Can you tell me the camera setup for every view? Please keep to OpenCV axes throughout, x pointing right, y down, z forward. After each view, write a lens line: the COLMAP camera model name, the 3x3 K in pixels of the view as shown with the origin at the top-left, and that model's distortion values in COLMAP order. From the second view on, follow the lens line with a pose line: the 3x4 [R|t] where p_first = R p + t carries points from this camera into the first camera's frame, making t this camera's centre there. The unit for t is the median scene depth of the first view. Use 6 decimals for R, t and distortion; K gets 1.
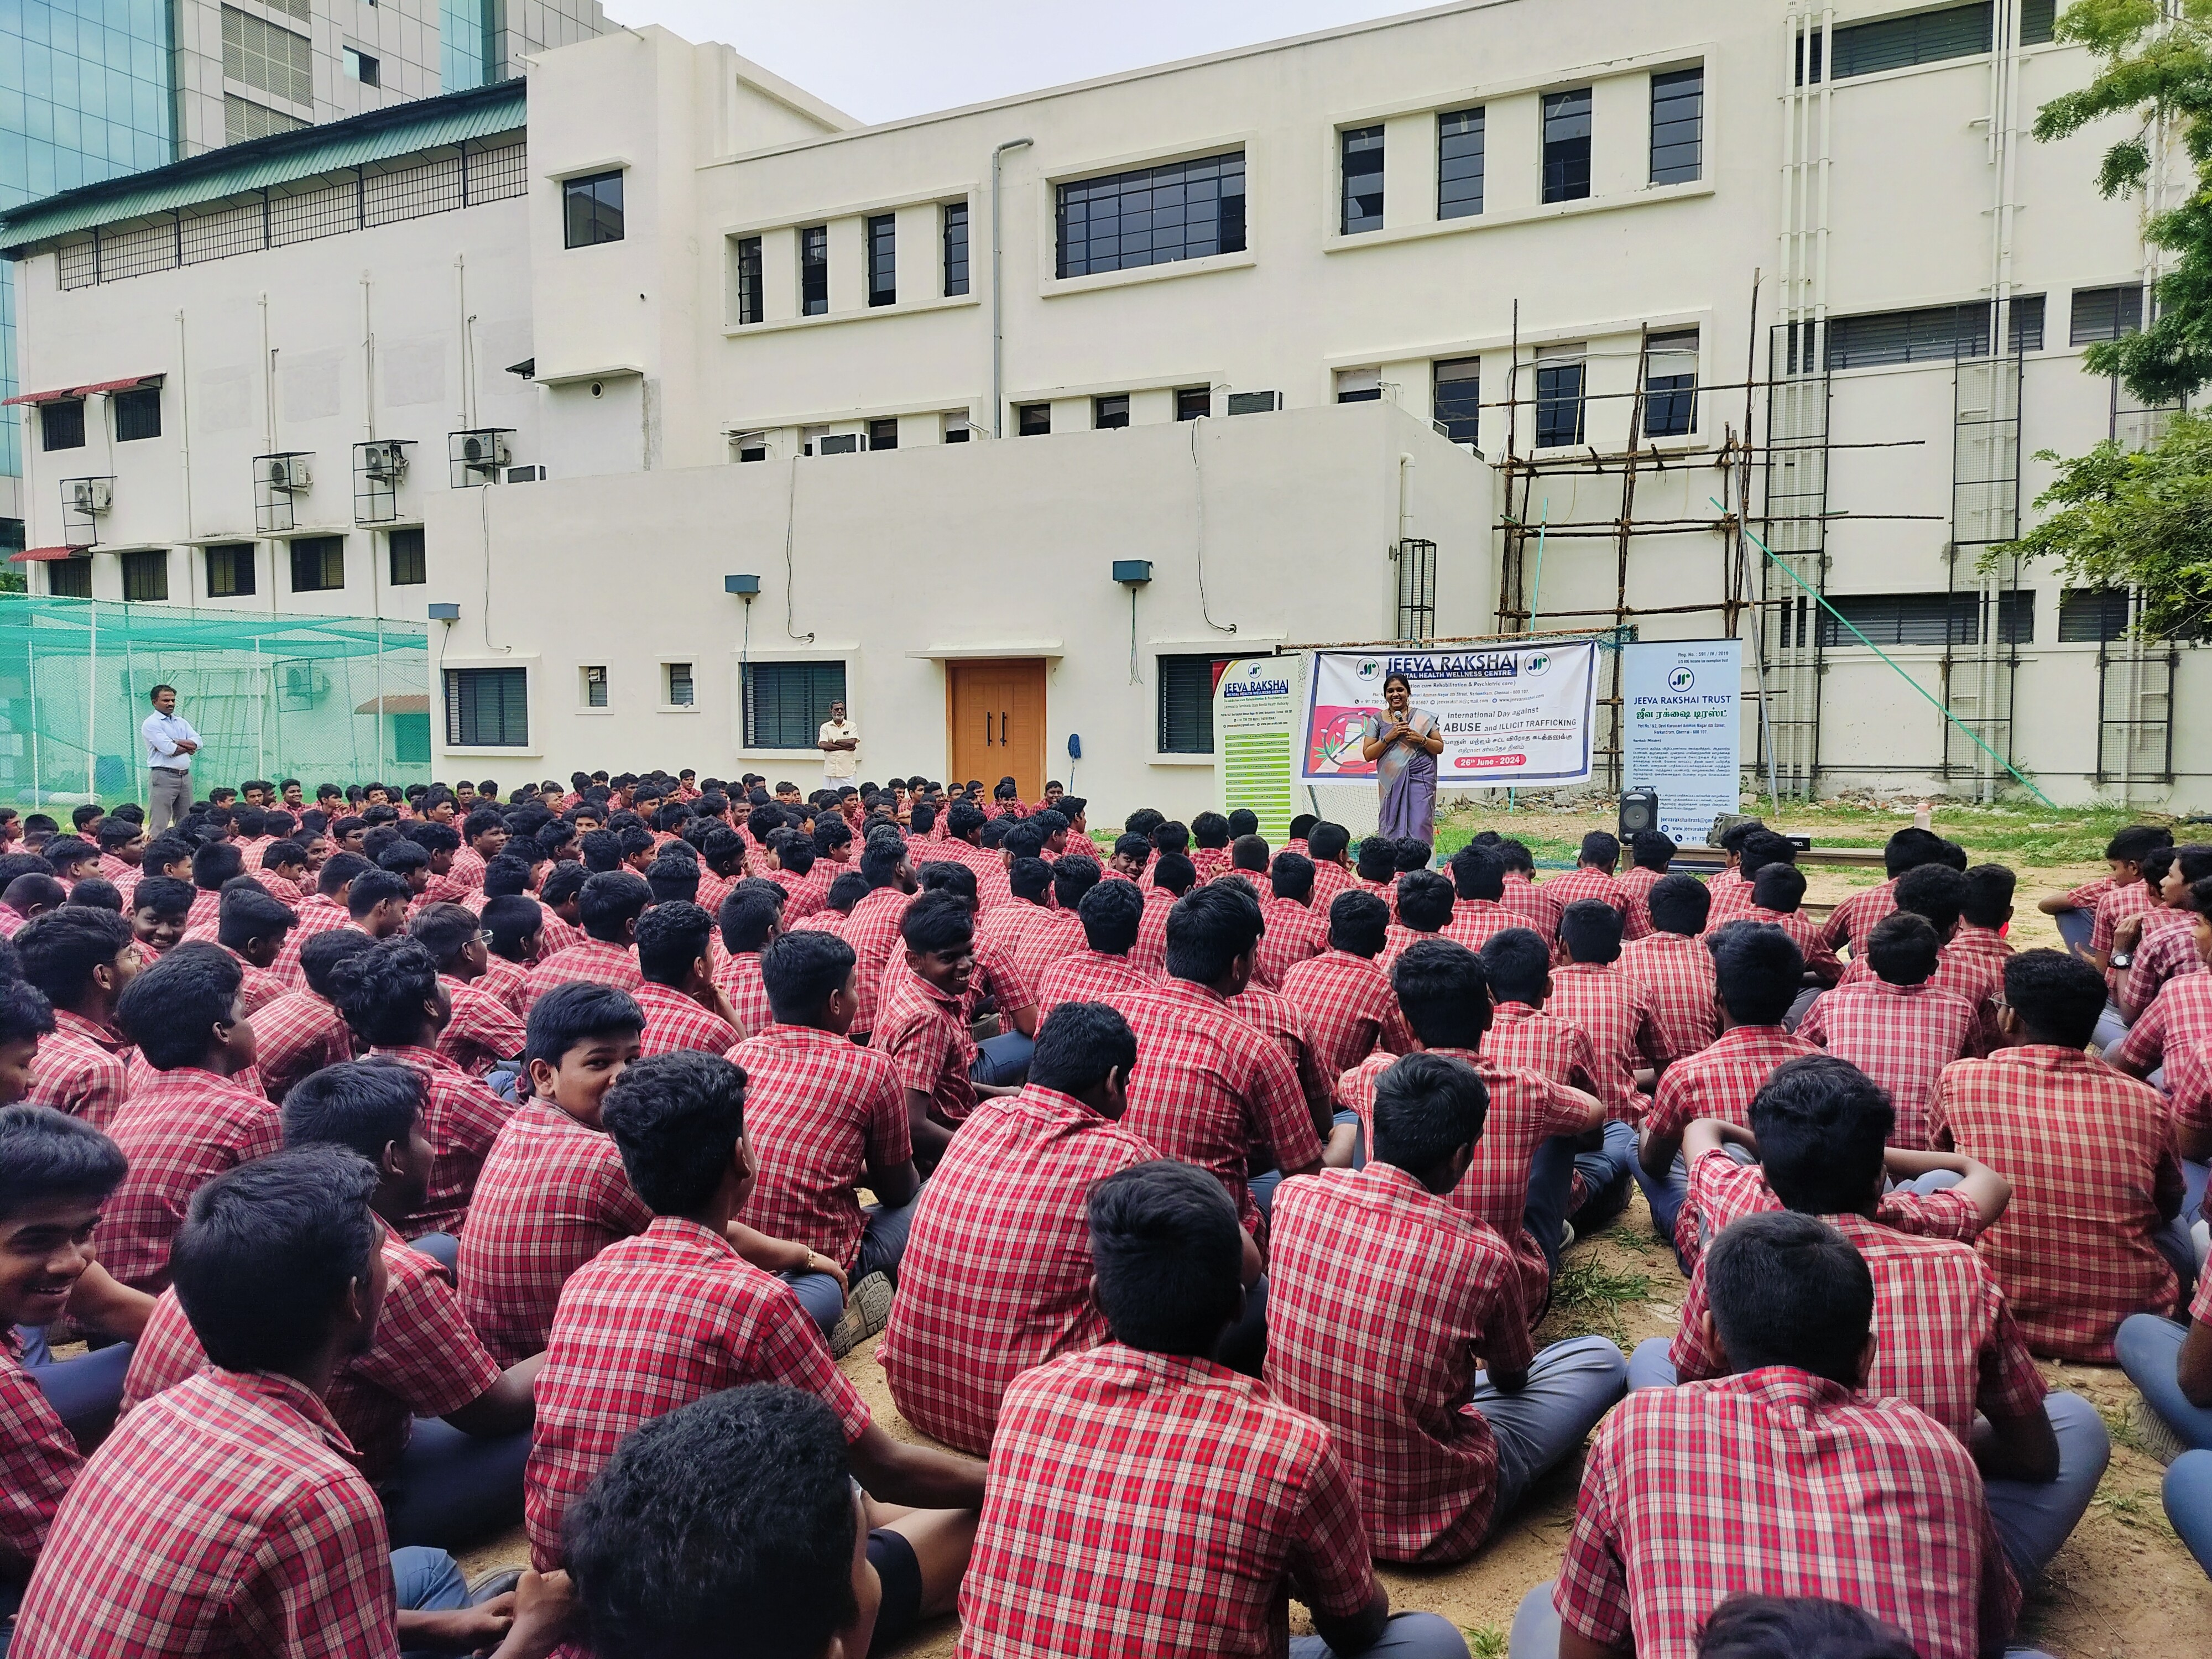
lens RADIAL K [[1547.5, 0, 1096.7], [0, 1547.5, 826.3], [0, 0, 1]] dist [0.021031, -0.028392]
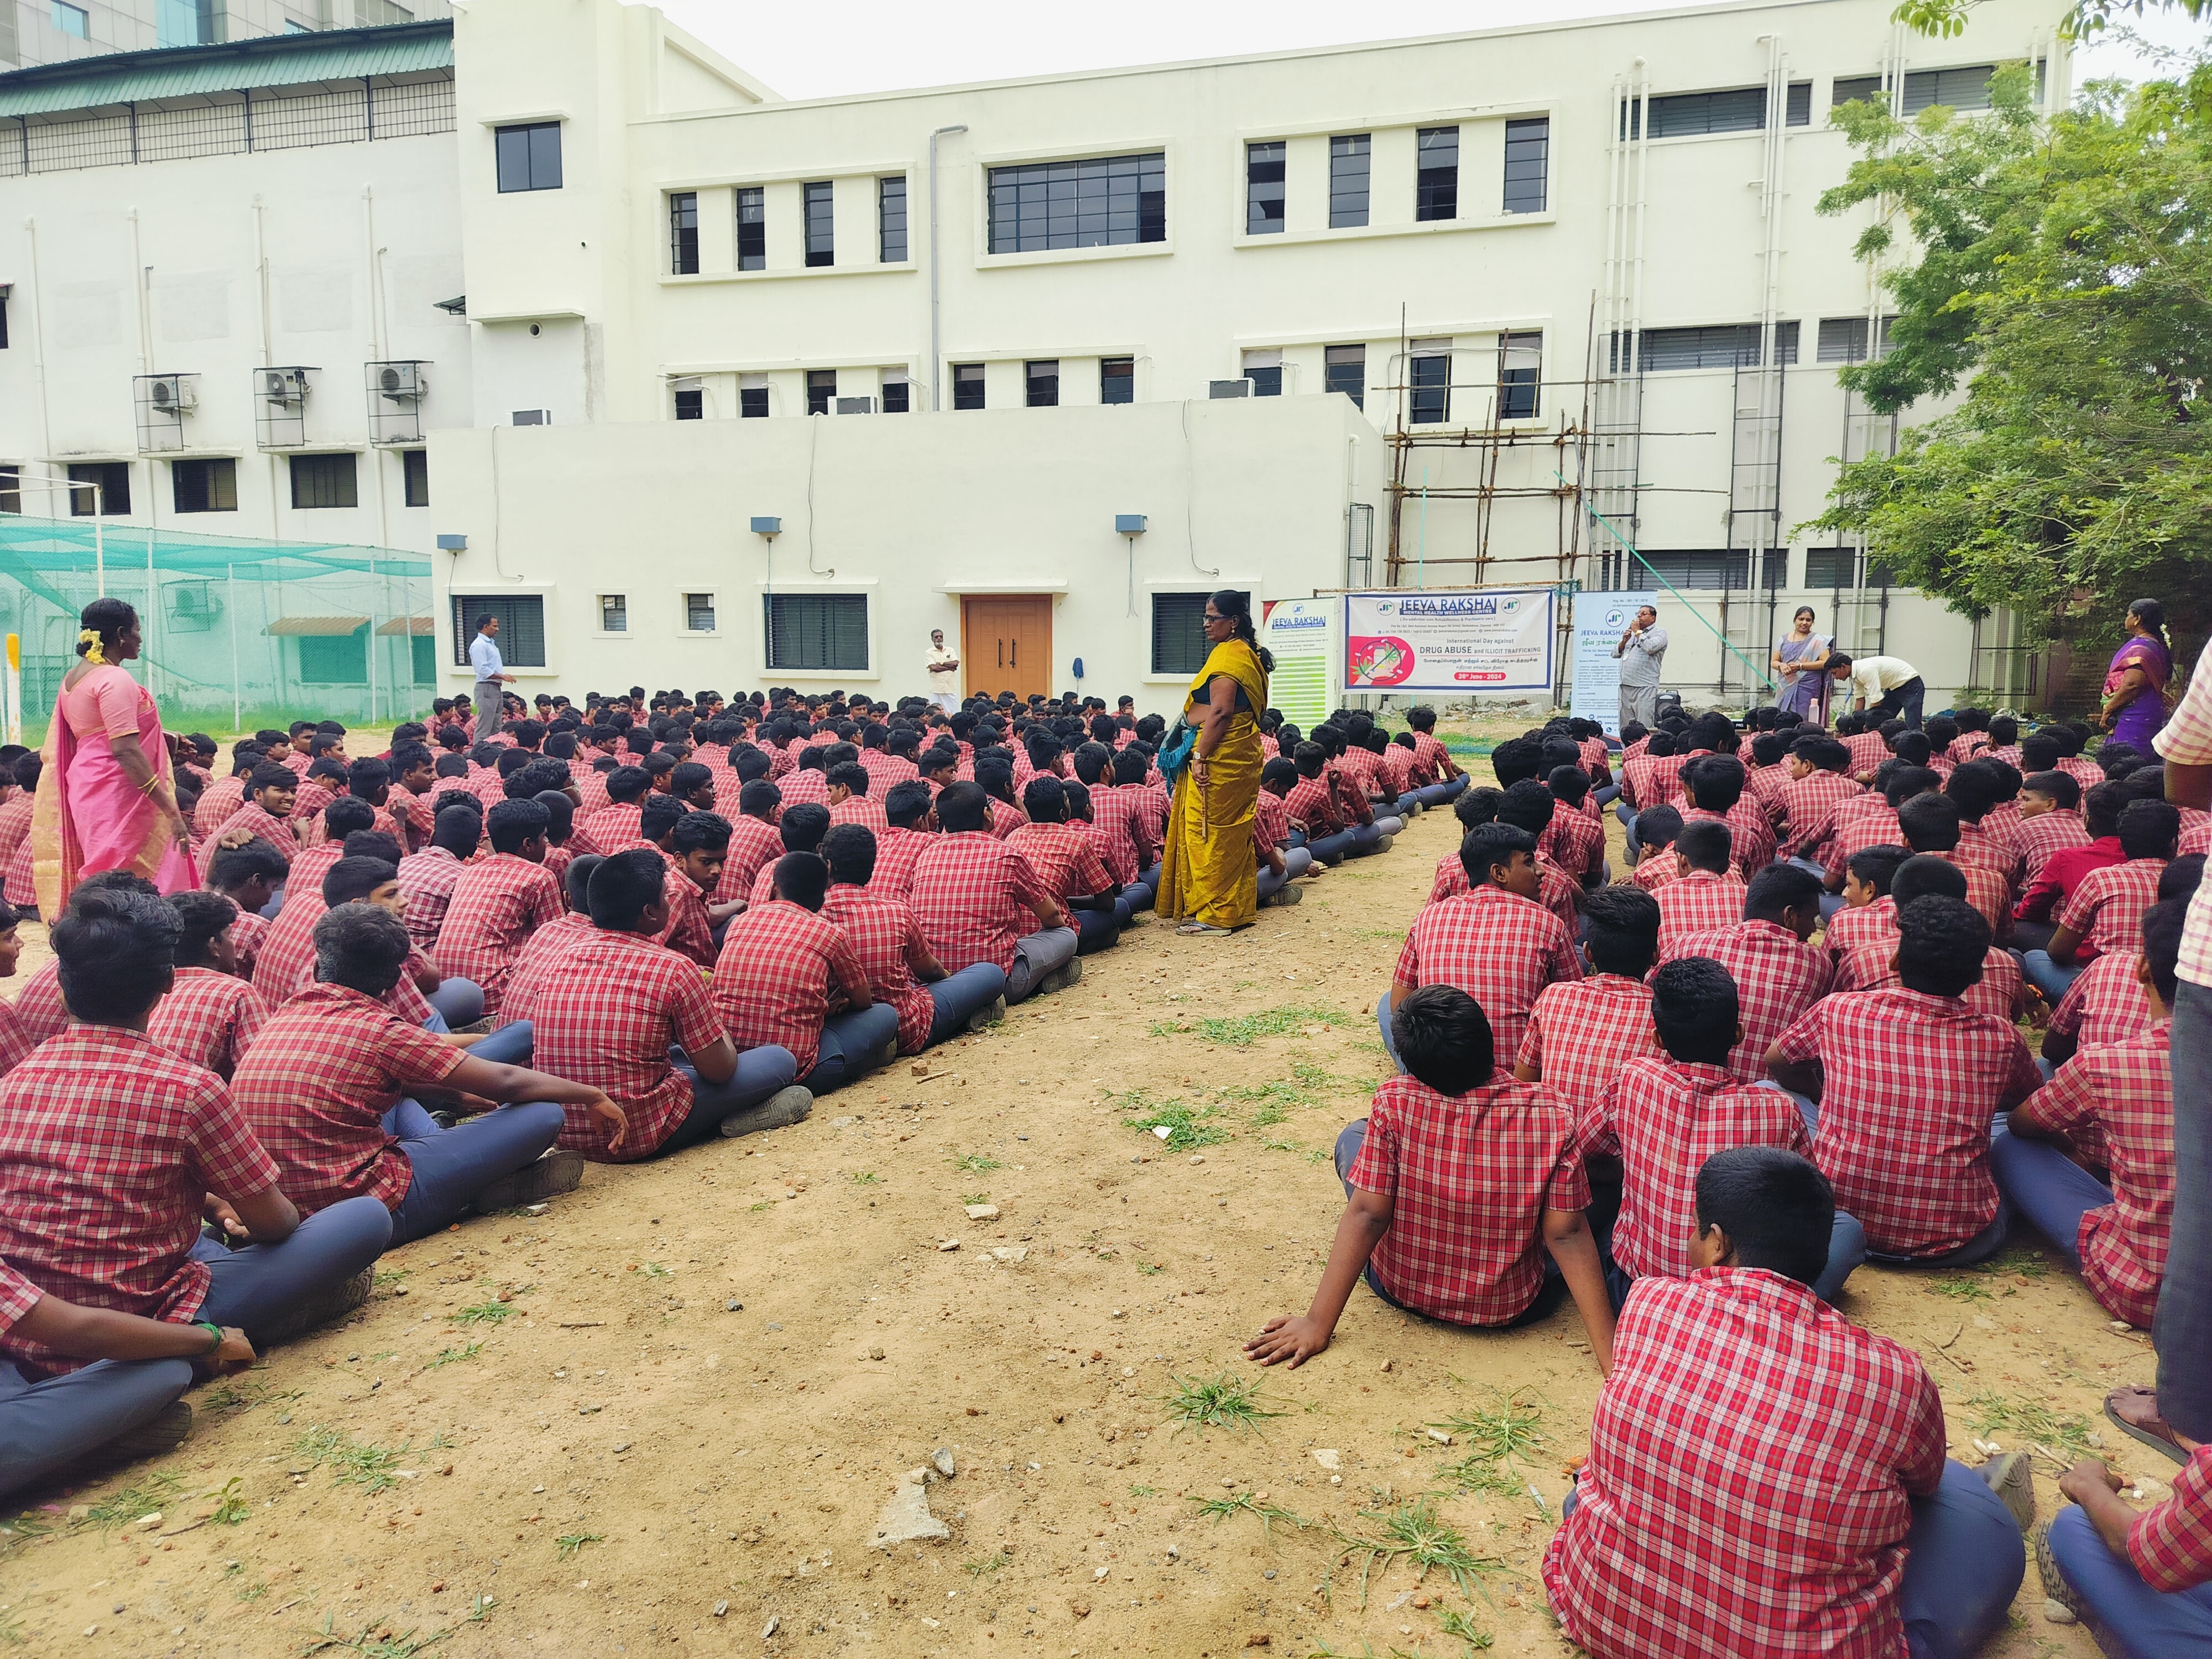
lens RADIAL K [[1547.5, 0, 1099.5], [0, 1547.5, 834.9], [0, 0, 1]] dist [0.021031, -0.028392]
pose [[0.983081, -0.018078, 0.182276, -0.184532], [0.008361, 0.998509, 0.053938, 0.012236], [-0.182979, -0.051501, 0.981767, -0.170102]]
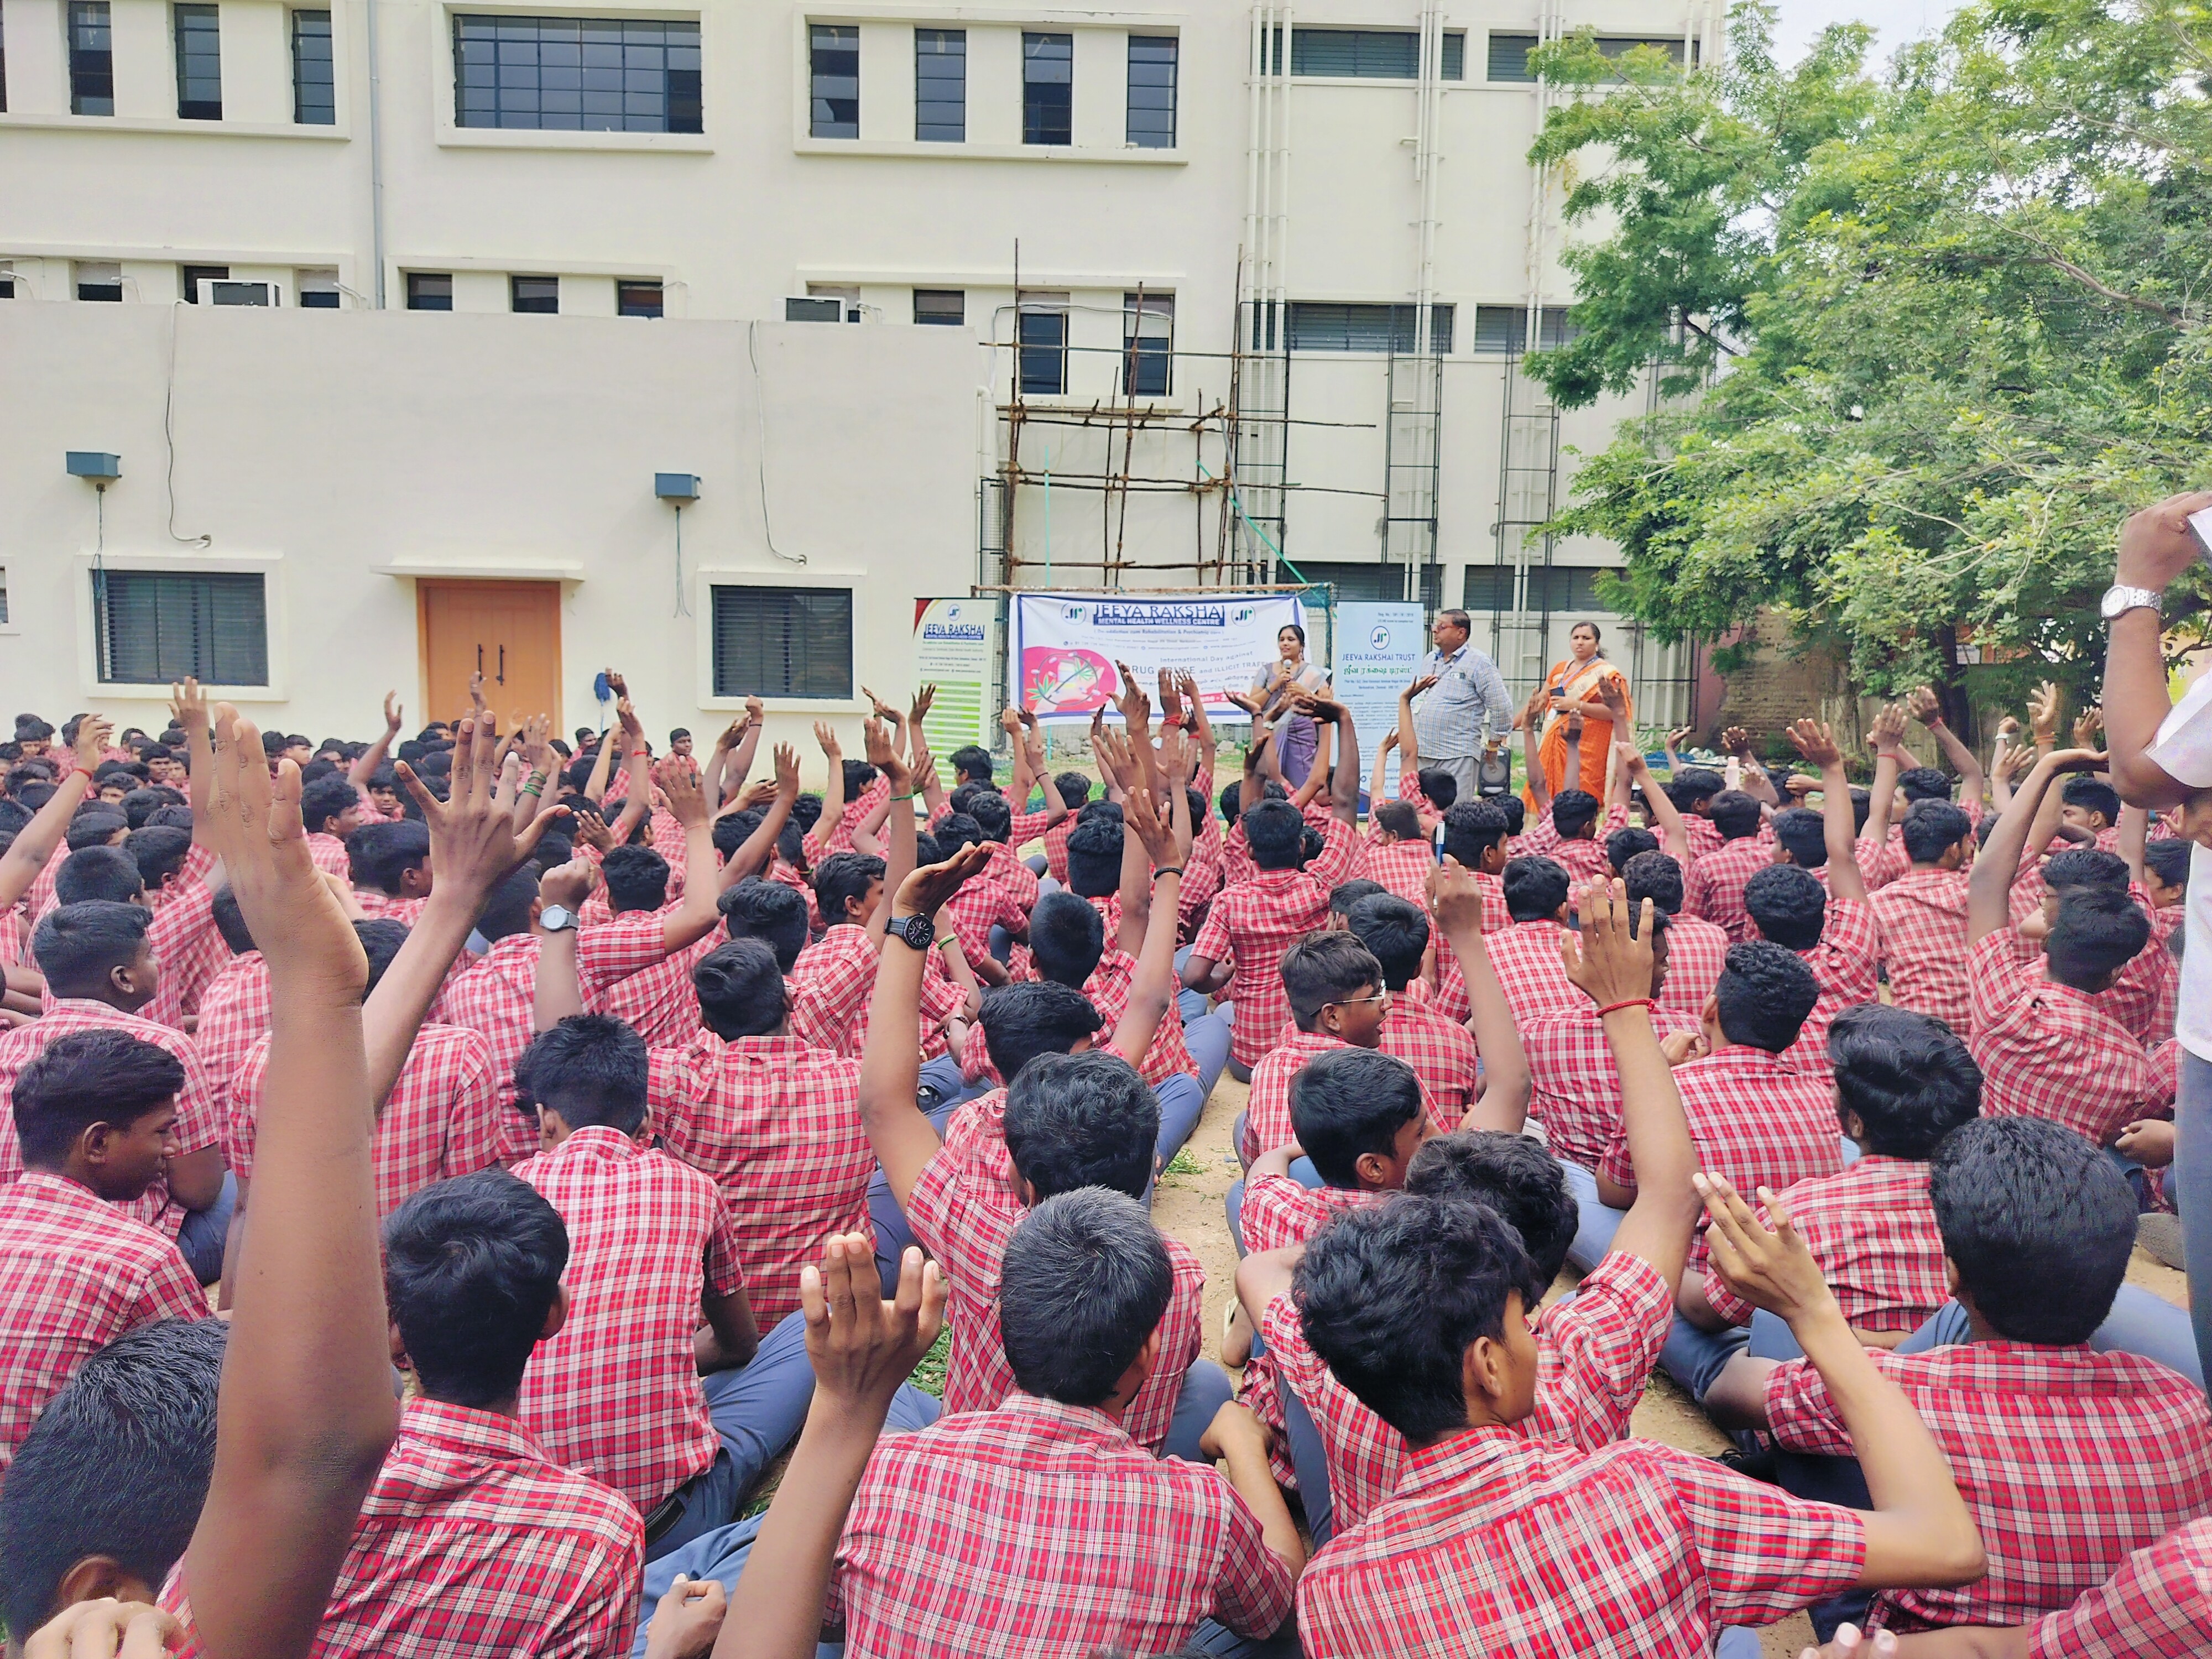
lens RADIAL K [[1547.5, 0, 1118.1], [0, 1547.5, 839.2], [0, 0, 1]] dist [0.021031, -0.028392]
pose [[0.873972, -0.033552, 0.484816, -0.152933], [0.010793, 0.998708, 0.049659, -0.006026], [-0.485856, -0.038167, 0.873205, 0.086752]]
